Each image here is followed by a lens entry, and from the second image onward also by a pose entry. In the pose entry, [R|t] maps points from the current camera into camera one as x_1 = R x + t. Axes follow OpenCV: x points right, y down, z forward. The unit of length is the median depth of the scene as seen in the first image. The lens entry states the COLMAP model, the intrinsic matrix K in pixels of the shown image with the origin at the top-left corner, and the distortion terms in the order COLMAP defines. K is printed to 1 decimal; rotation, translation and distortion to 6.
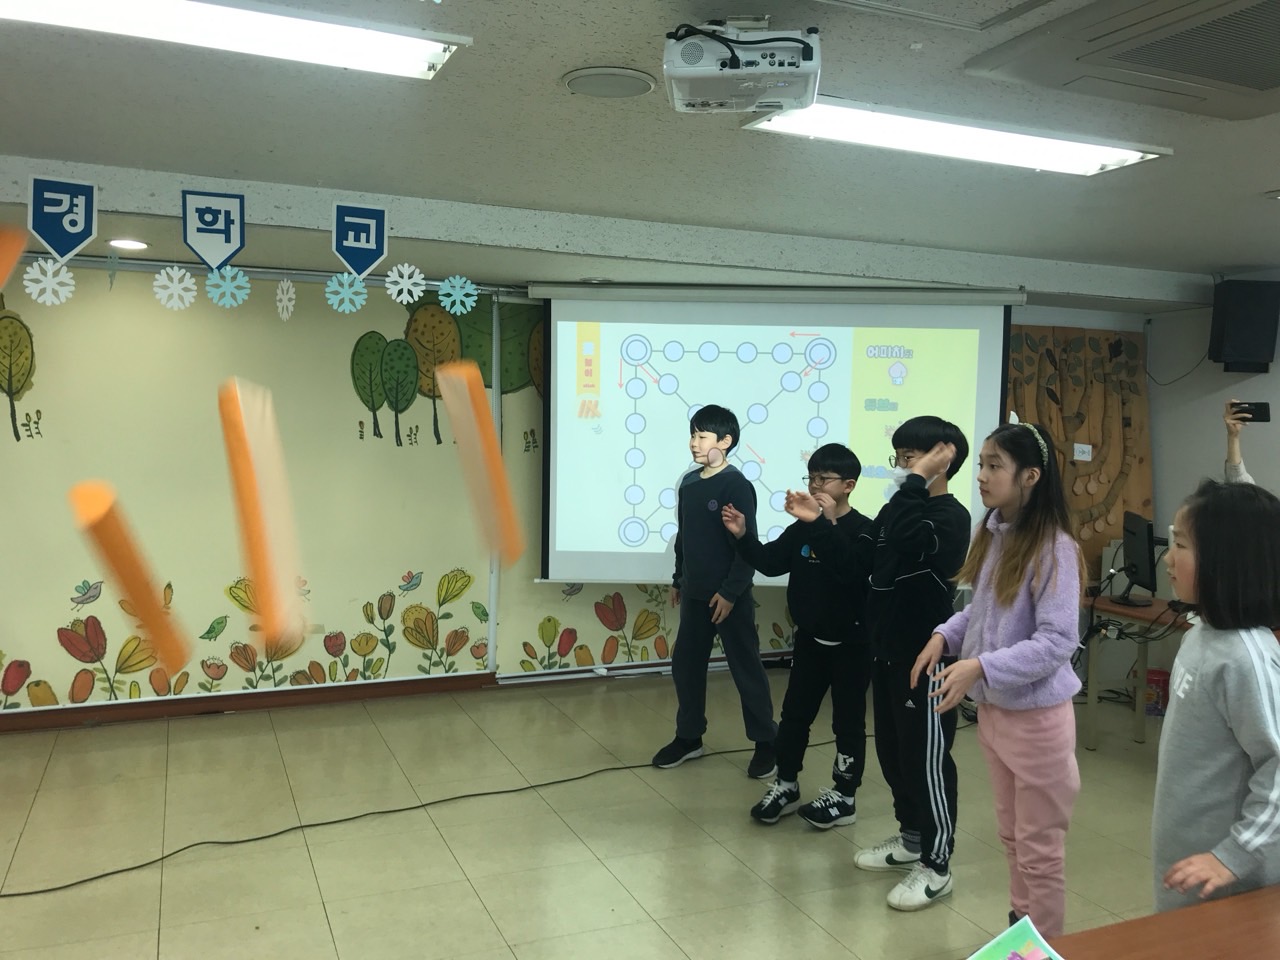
lens RADIAL K [[1038.5, 0, 624.9], [0, 1038.5, 481.5], [0, 0, 1]] dist [0.014865, -0.023938]
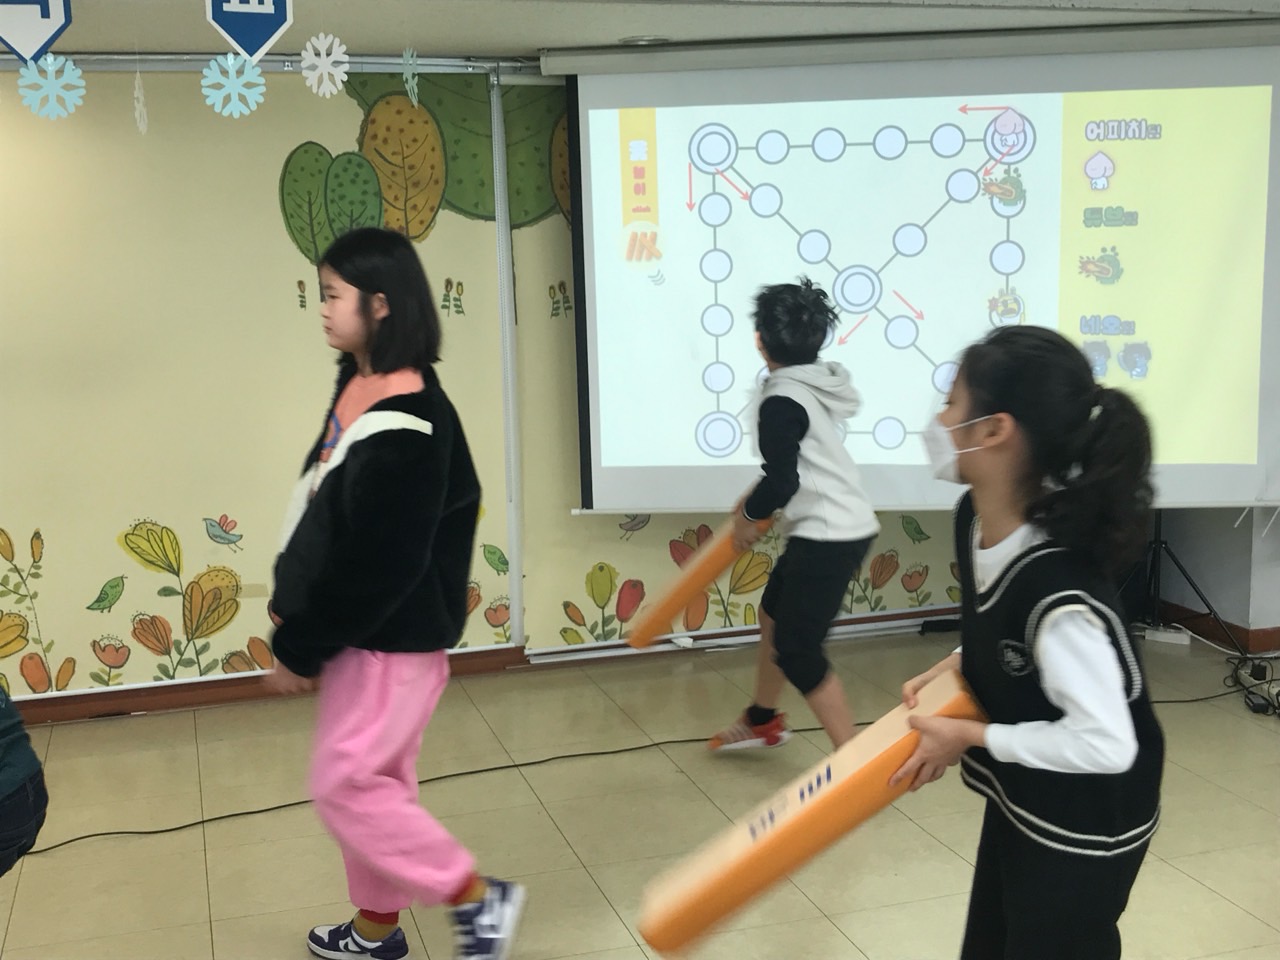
lens RADIAL K [[1494.8, 0, 607.4], [0, 1494.8, 495.4], [0, 0, 1]] dist [0.014889, 0.000000]
pose [[0.992109, -0.028023, -0.122211, 0.052213], [0.040202, 0.994338, 0.098363, -0.007453], [0.118762, -0.102500, 0.987618, 0.060212]]
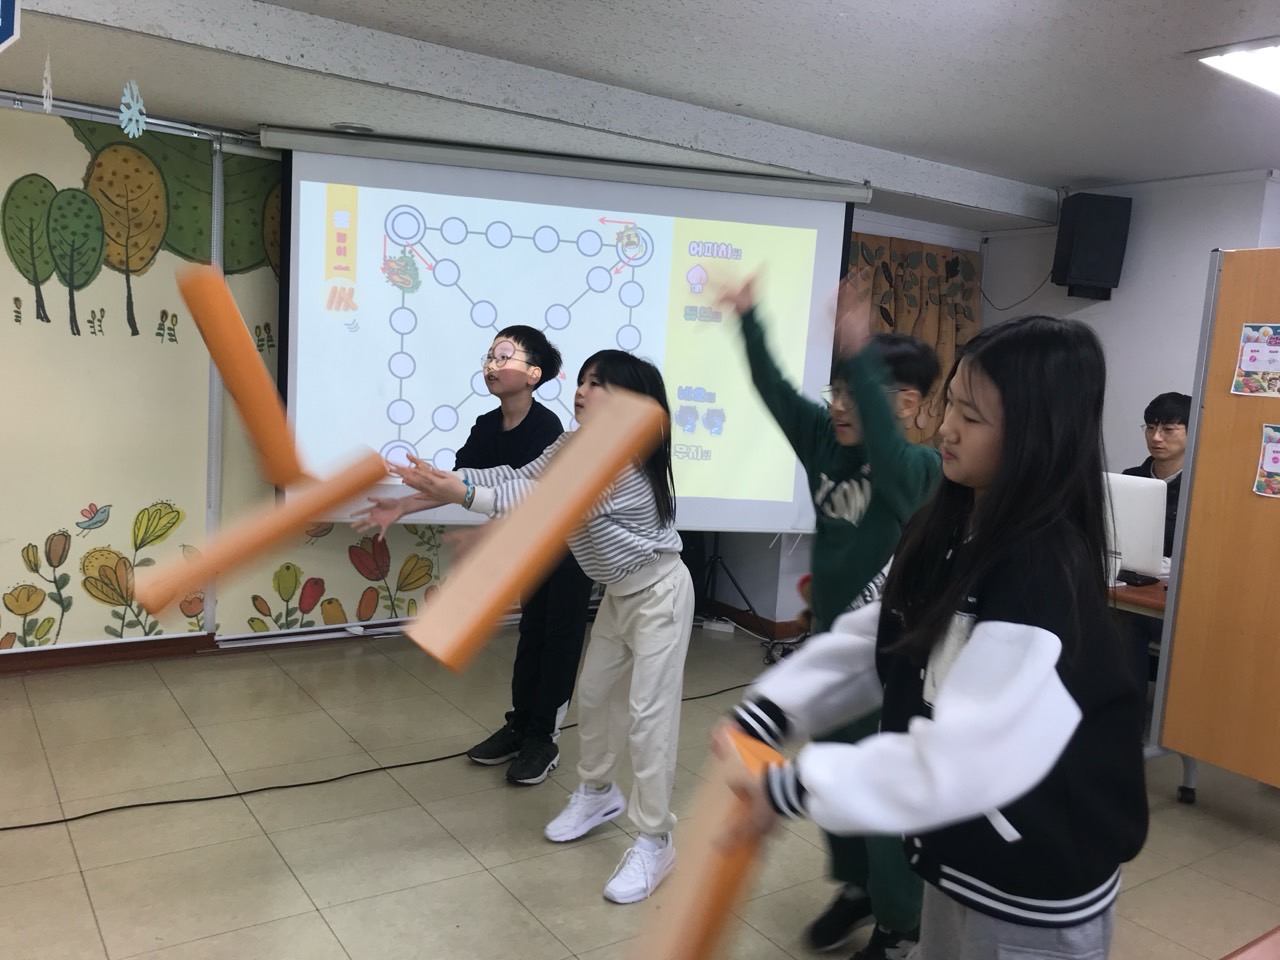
lens RADIAL K [[1038.5, 0, 625.7], [0, 1038.5, 472.6], [0, 0, 1]] dist [0.014865, -0.023938]
pose [[0.980028, 0.019579, 0.197892, 0.022091], [-0.029820, 0.998358, 0.048901, 0.015579], [-0.196610, -0.053826, 0.979003, 0.184742]]
